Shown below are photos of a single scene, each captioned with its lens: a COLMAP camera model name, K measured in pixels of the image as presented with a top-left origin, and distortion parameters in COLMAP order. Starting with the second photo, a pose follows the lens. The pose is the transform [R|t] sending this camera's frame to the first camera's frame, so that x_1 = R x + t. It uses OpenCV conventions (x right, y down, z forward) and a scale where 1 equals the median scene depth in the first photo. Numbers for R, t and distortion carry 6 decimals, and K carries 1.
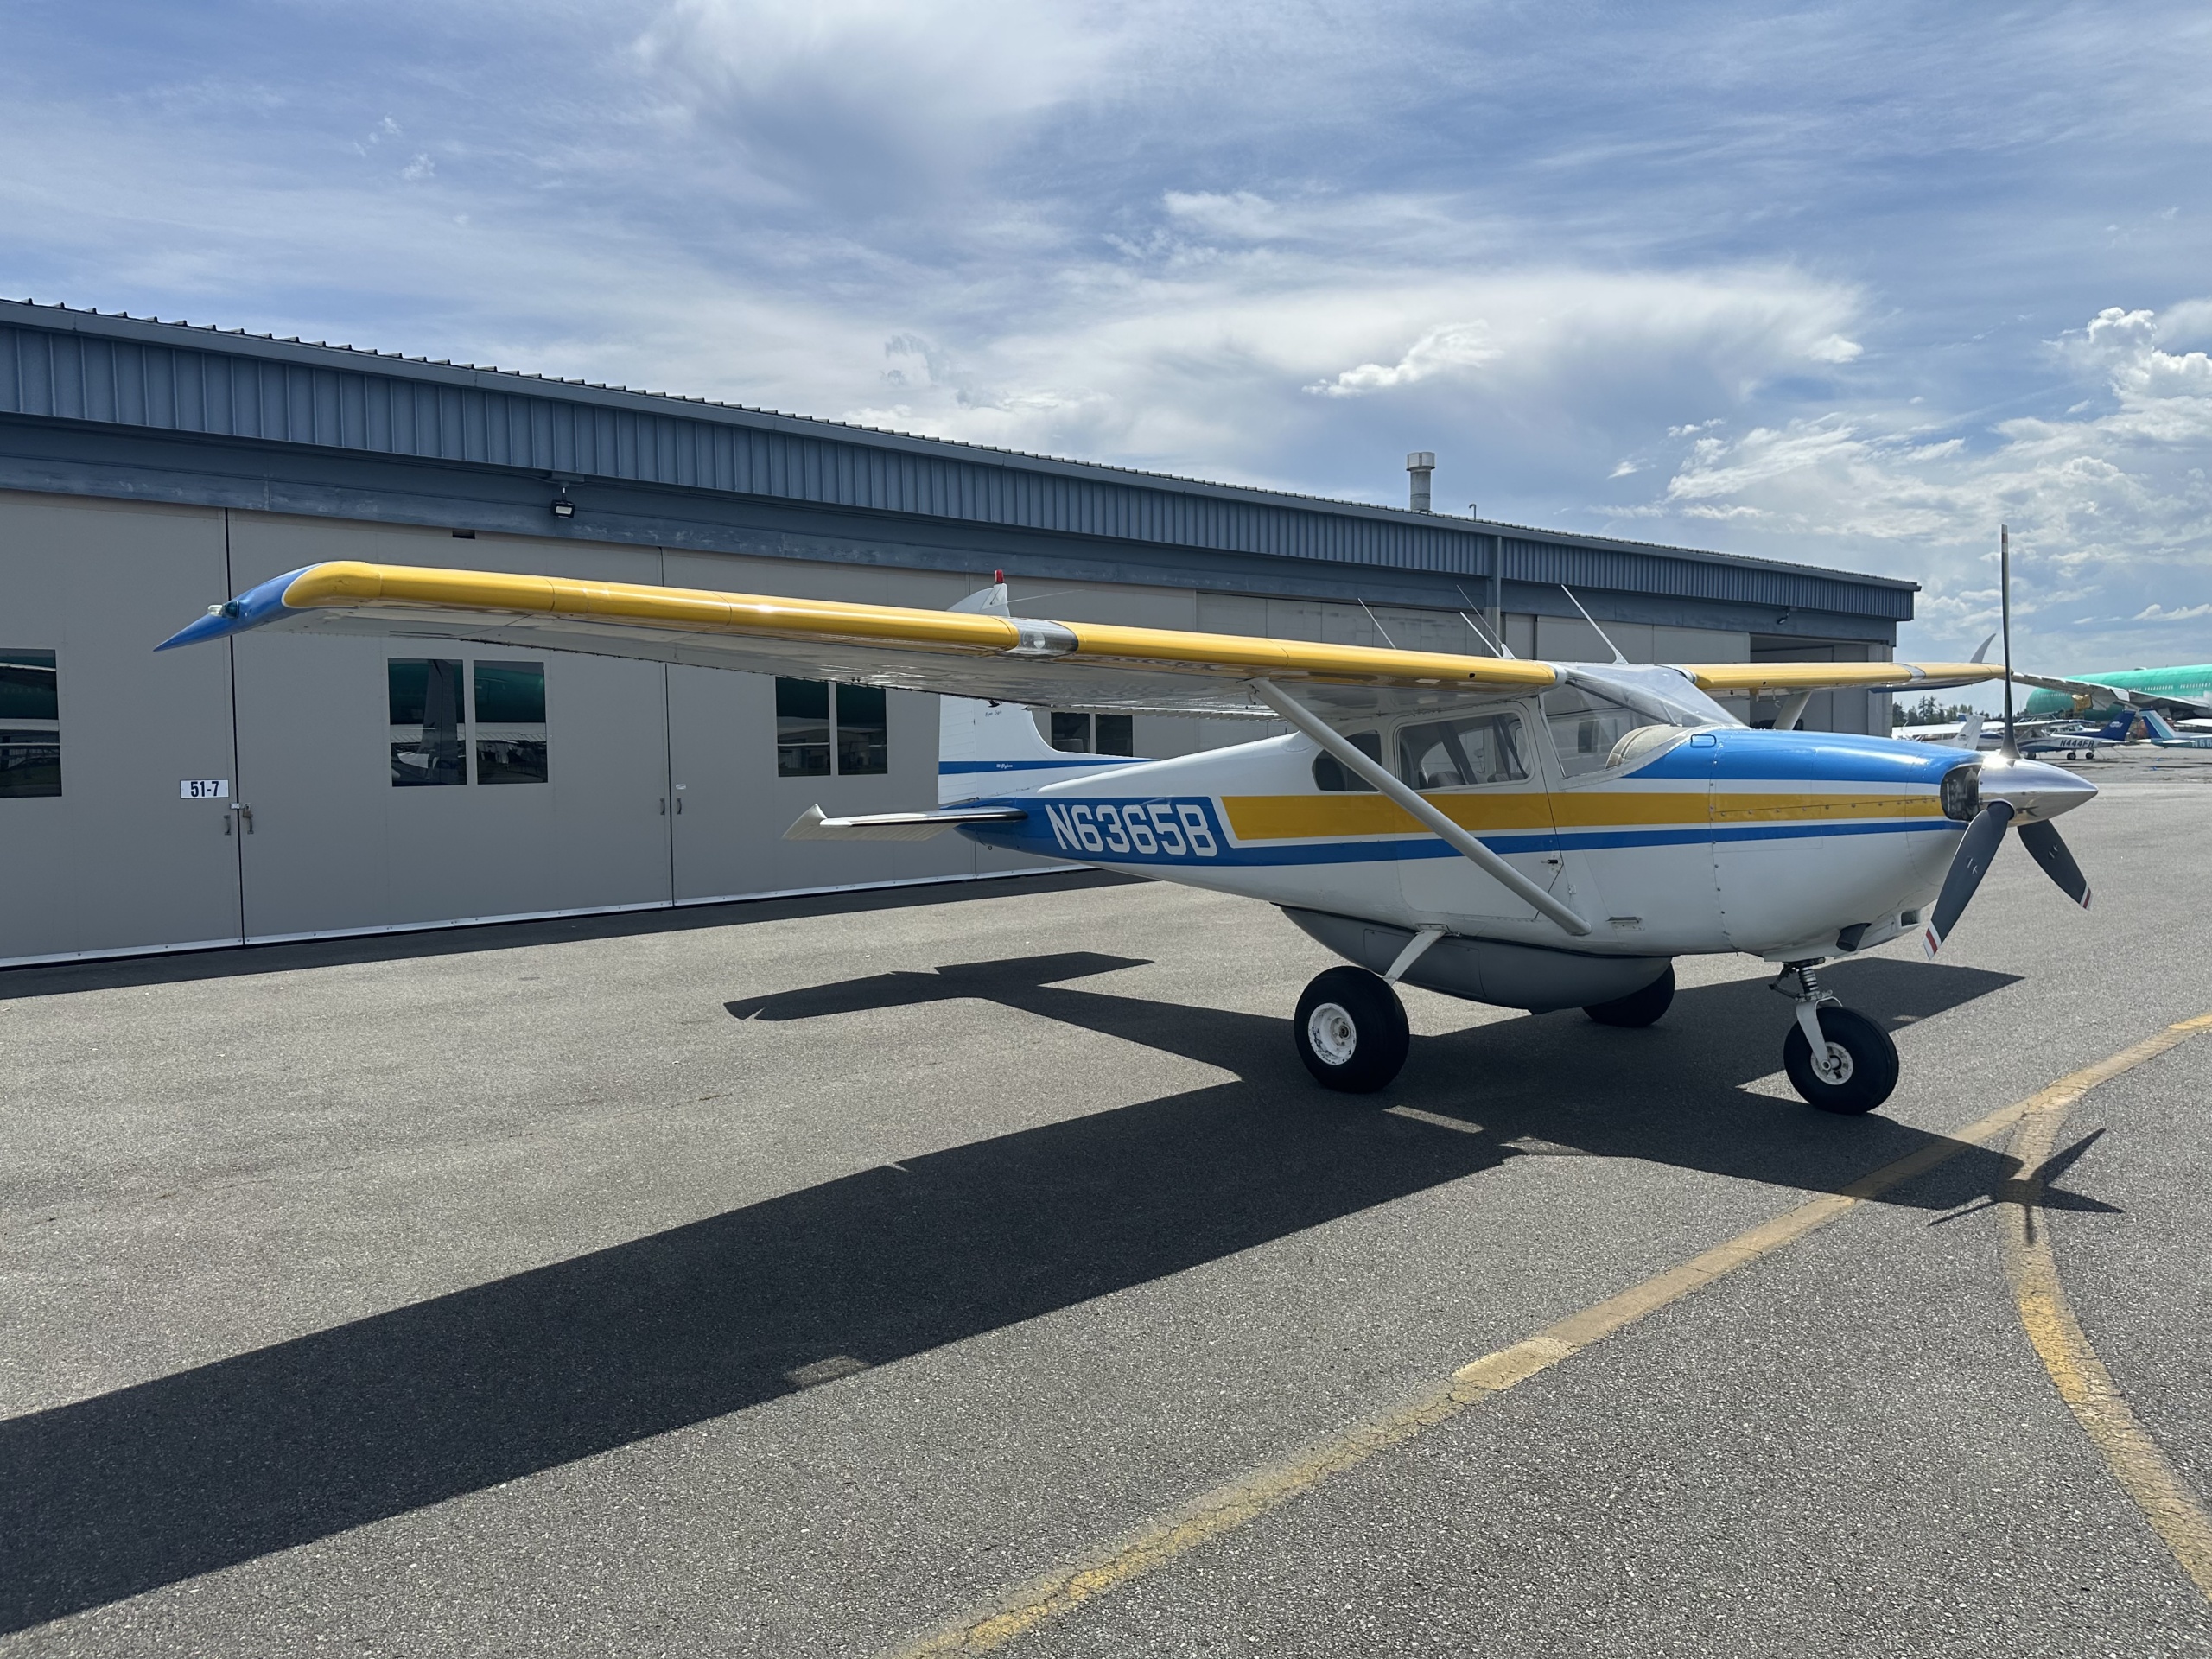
lens RADIAL K [[1554.8, 0, 1030.0], [0, 1554.8, 833.3], [0, 0, 1]] dist [0.043337, -0.043017]
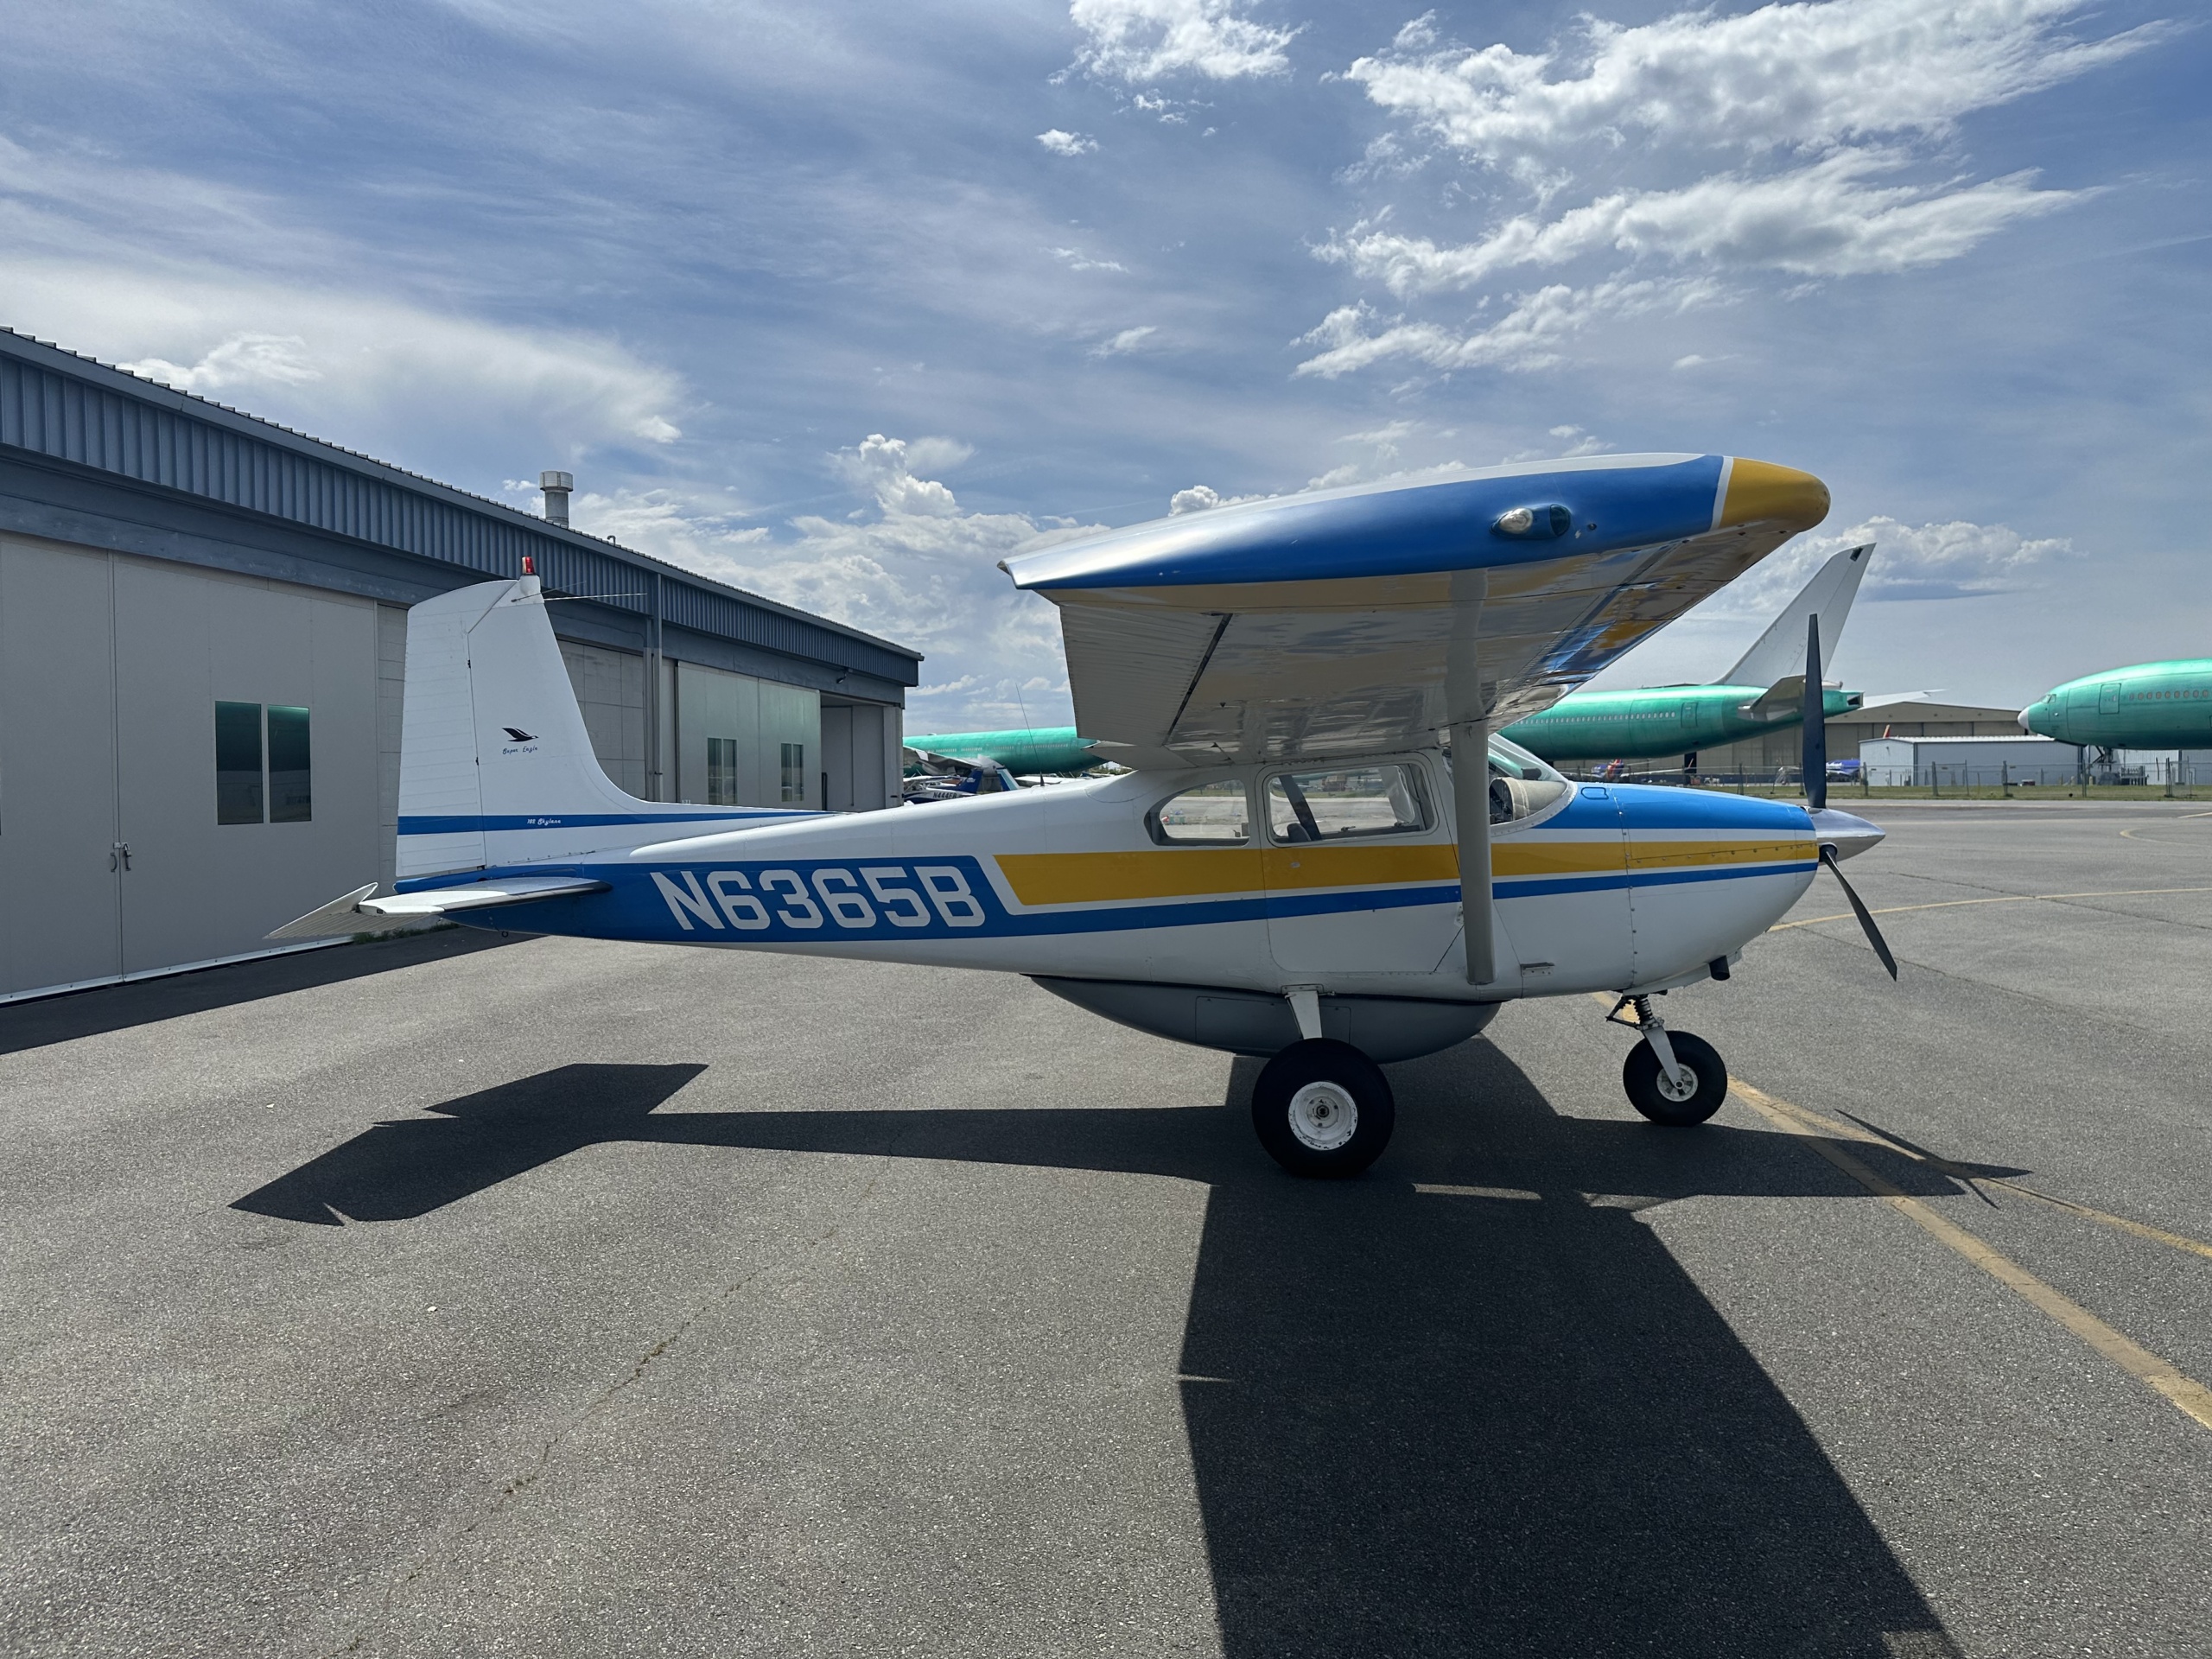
lens RADIAL K [[1569.7, 0, 1106.0], [0, 1569.7, 829.5], [0, 0, 1]] dist [0.068659, -0.052396]
pose [[0.738594, -0.012114, 0.674042, -0.379923], [0.035540, 0.999148, -0.020987, -0.016355], [-0.673213, 0.039457, 0.738395, 0.301816]]
